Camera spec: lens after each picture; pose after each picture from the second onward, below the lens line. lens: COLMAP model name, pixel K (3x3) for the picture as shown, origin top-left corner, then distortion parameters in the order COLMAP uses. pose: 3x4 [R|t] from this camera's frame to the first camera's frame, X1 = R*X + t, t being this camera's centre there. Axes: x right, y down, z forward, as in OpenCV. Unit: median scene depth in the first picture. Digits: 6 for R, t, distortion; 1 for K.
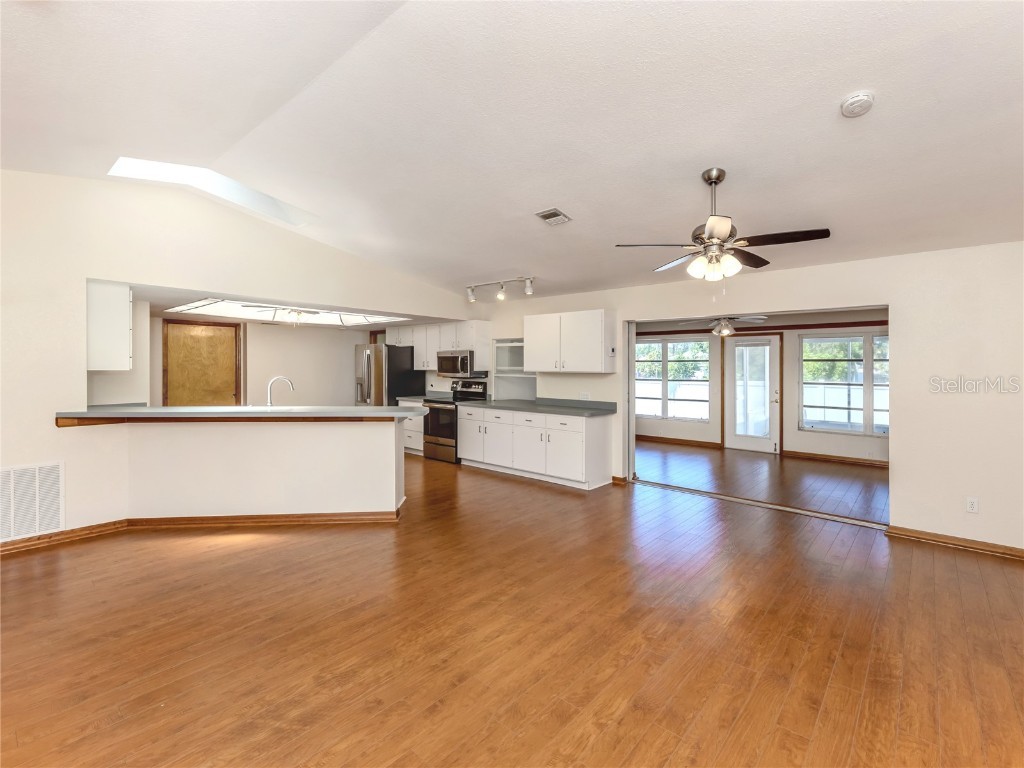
lens RADIAL K [[483.9, 0, 513.5], [0, 483.9, 386.4], [0, 0, 1]] dist [0.003416, 0.003517]
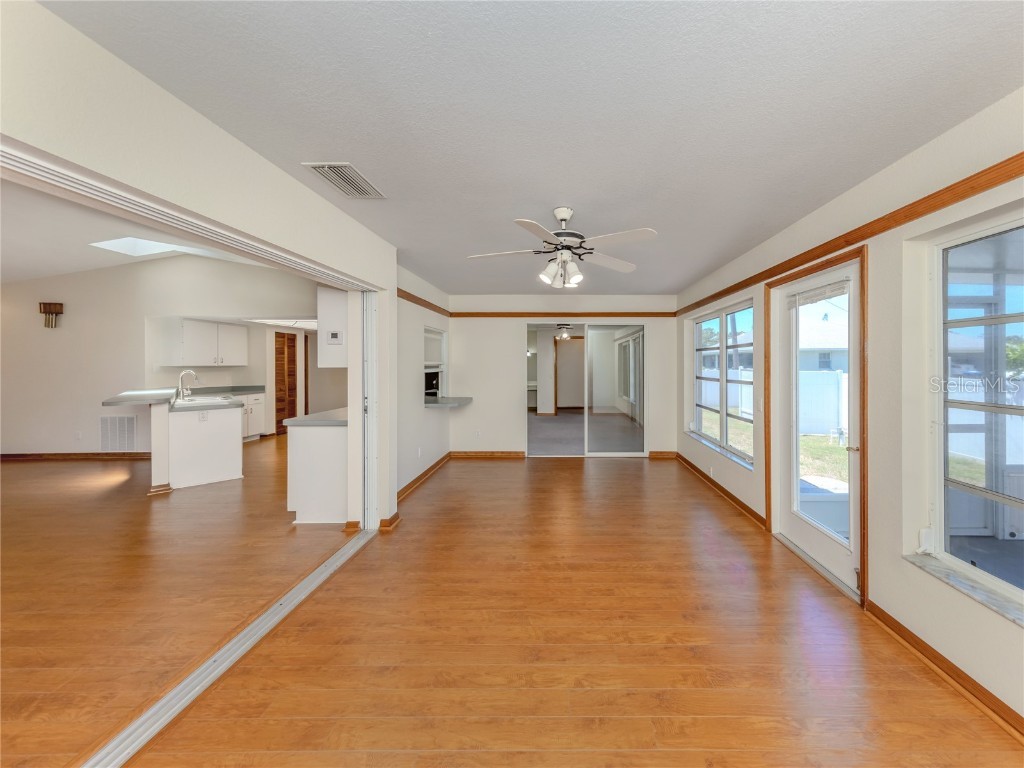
lens RADIAL K [[375.2, 0, 556.8], [0, 375.2, 361.7], [0, 0, 1]] dist [0.010905, -0.000823]
pose [[0.644430, -0.014293, -0.764530, 0.747885], [-0.024675, 0.998916, -0.039474, -0.018430], [0.764265, 0.044303, 0.643378, 0.806487]]
